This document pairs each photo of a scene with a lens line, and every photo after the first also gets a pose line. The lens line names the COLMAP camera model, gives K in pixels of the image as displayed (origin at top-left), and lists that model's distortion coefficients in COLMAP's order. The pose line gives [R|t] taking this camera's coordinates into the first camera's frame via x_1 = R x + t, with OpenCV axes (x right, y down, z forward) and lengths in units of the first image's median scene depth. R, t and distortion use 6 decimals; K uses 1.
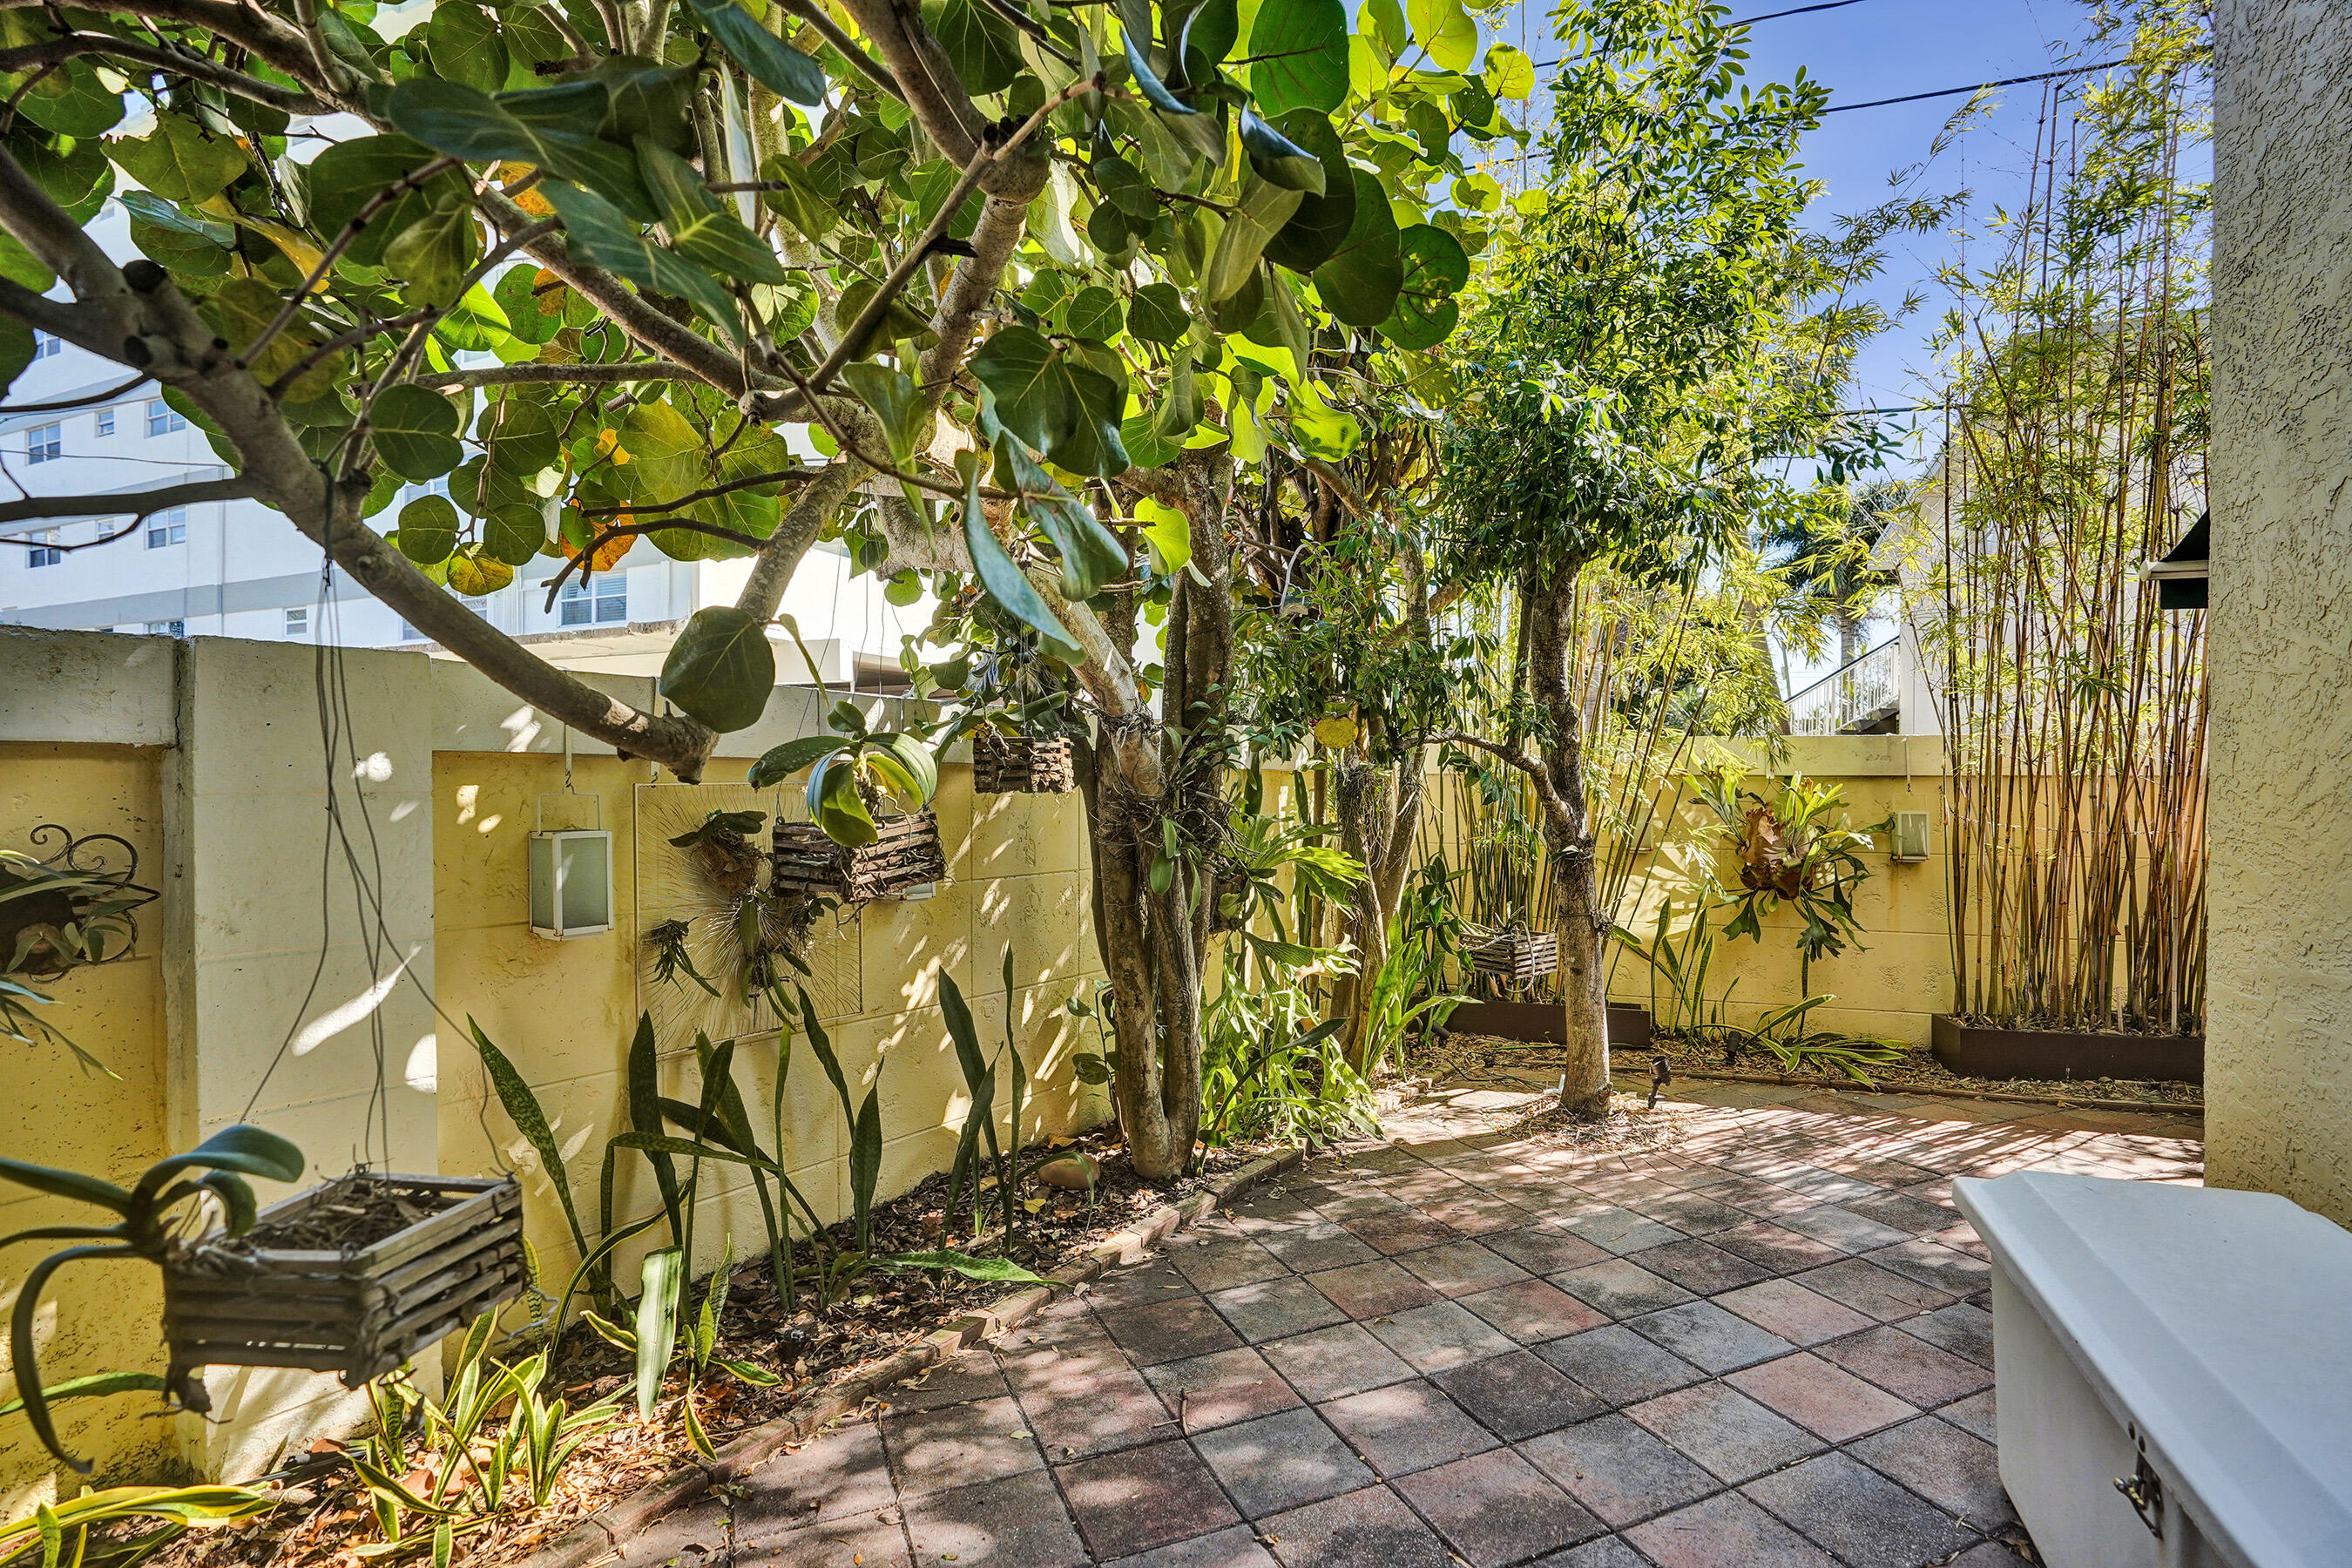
lens RADIAL K [[1075.7, 0, 1182.7], [0, 1075.7, 782.2], [0, 0, 1]] dist [-0.045336, 0.009012]
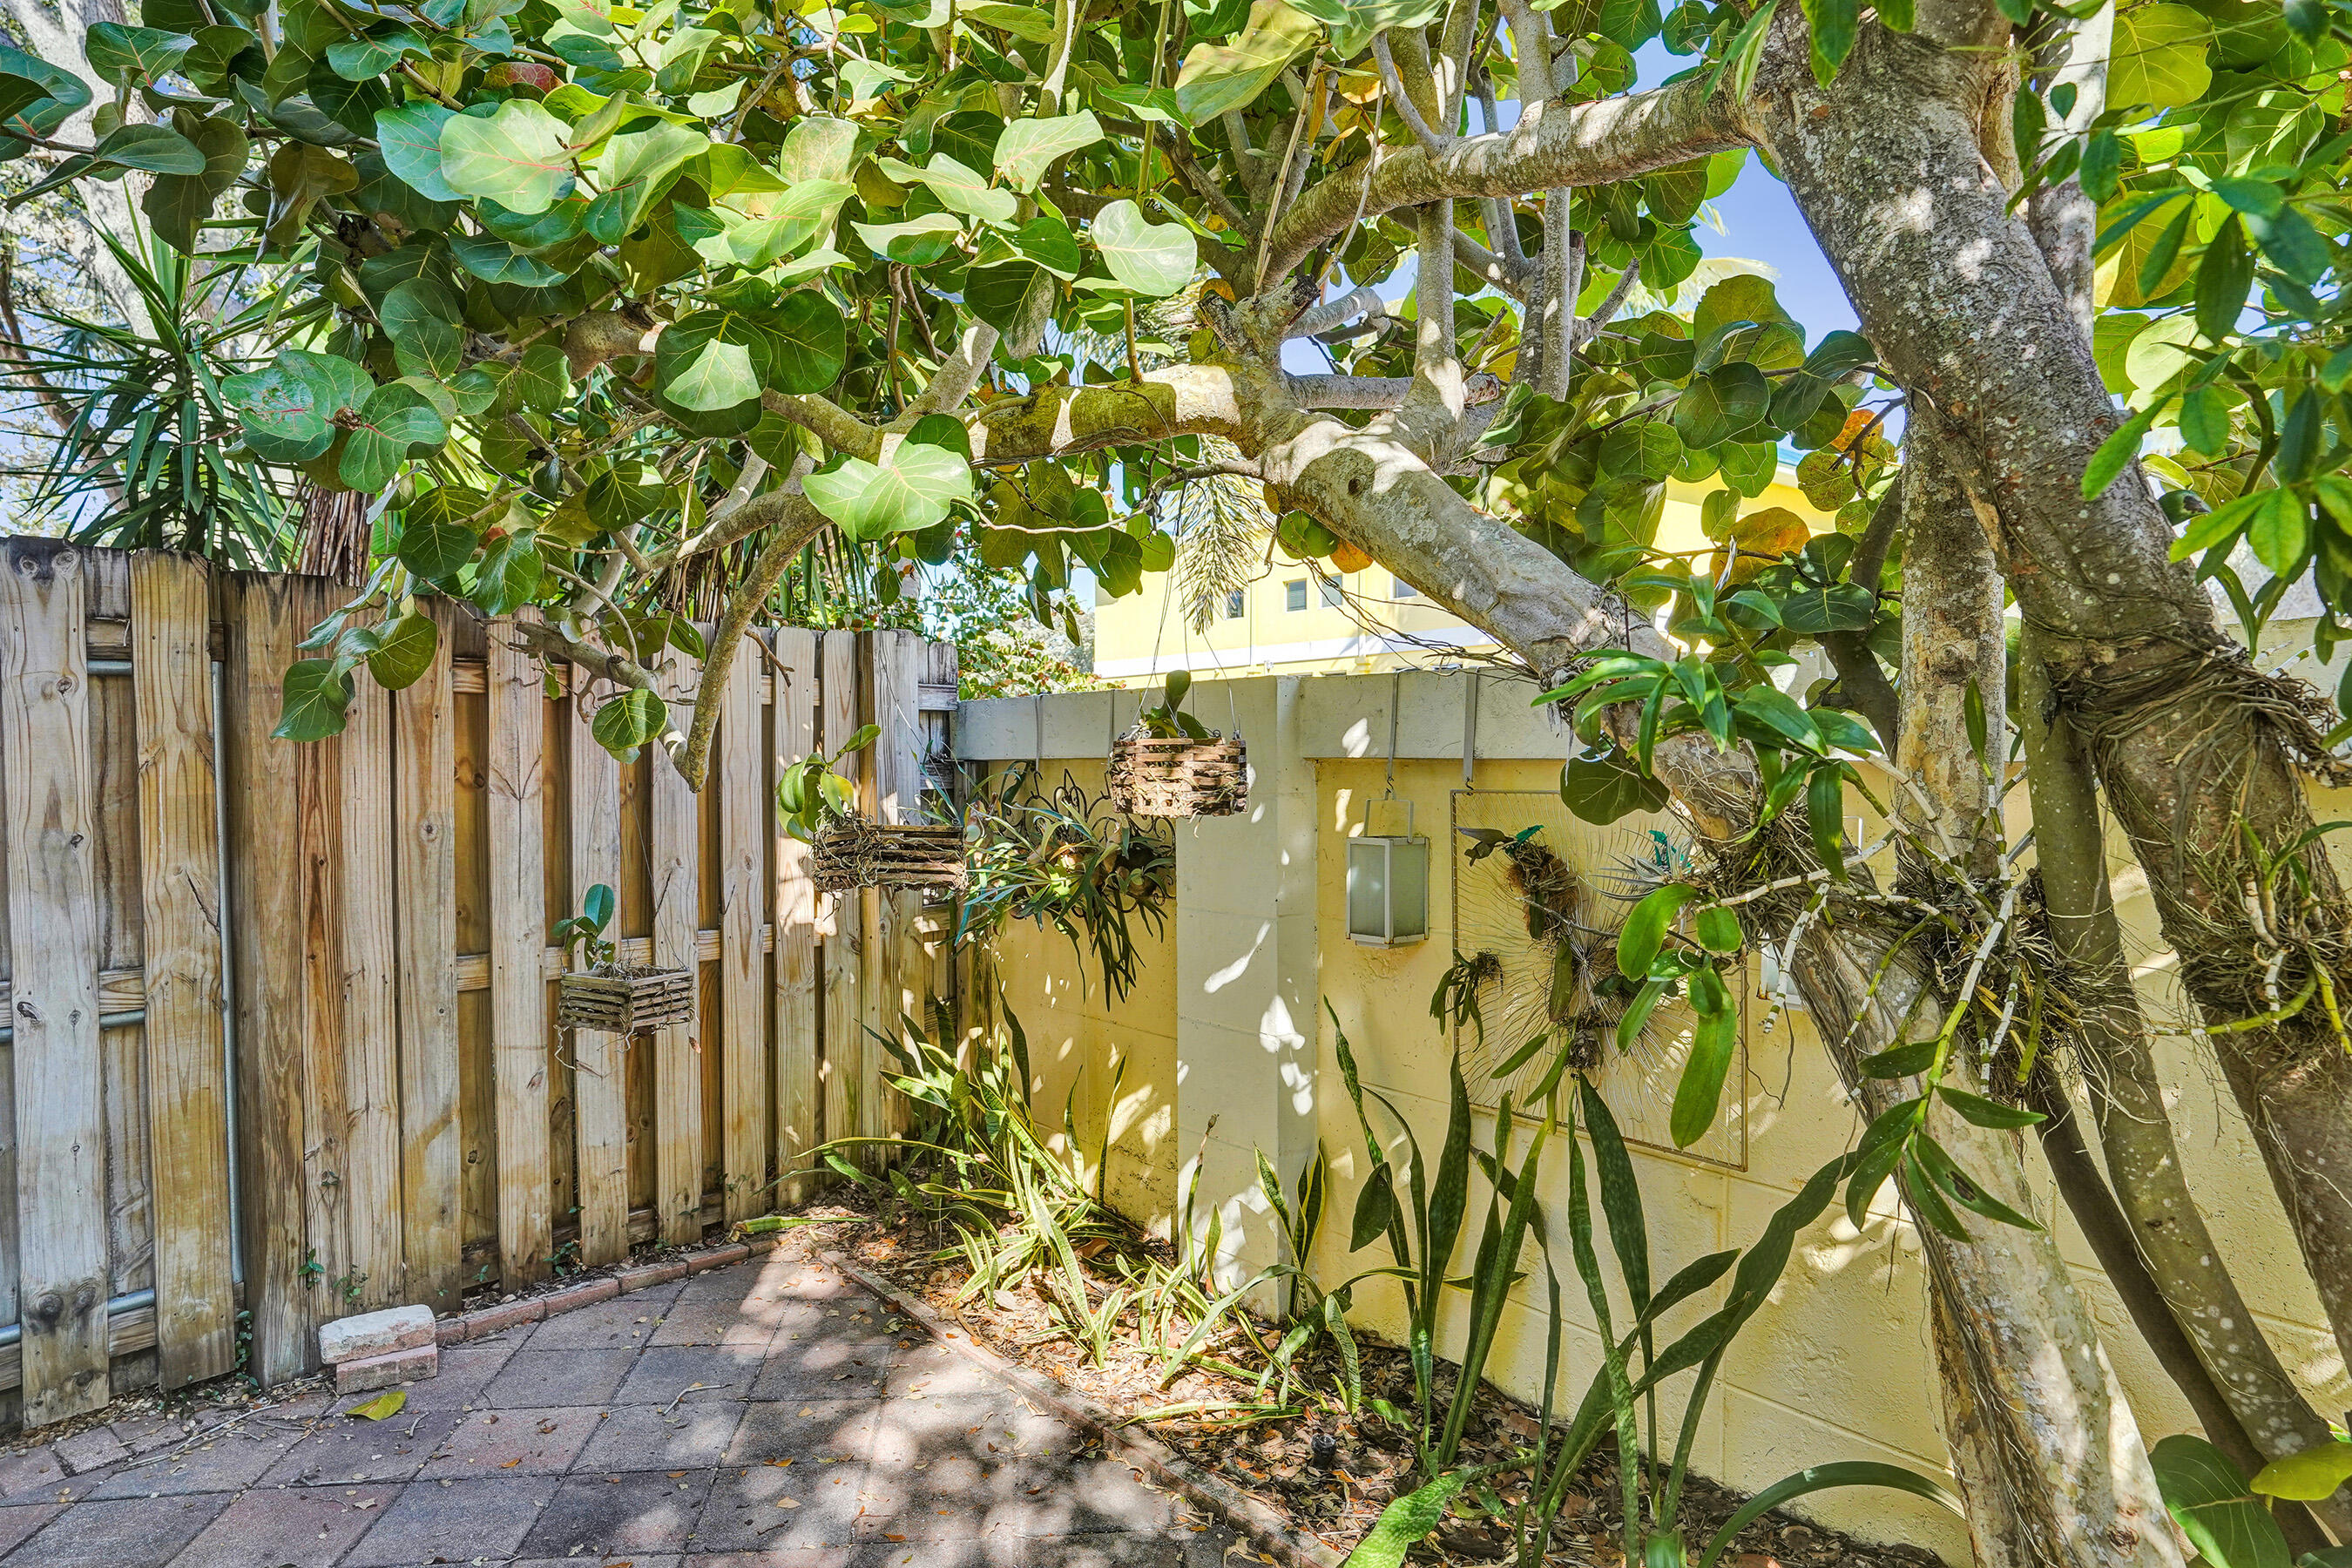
lens RADIAL K [[1406.2, 0, 1177.4], [0, 1406.2, 787.6], [0, 0, 1]] dist [0.000068, 0.000032]
pose [[-0.205463, 0.021405, -0.978431, 0.778266], [-0.005003, 0.999725, 0.022922, -0.036542], [0.978652, 0.009605, -0.205299, 1.151005]]
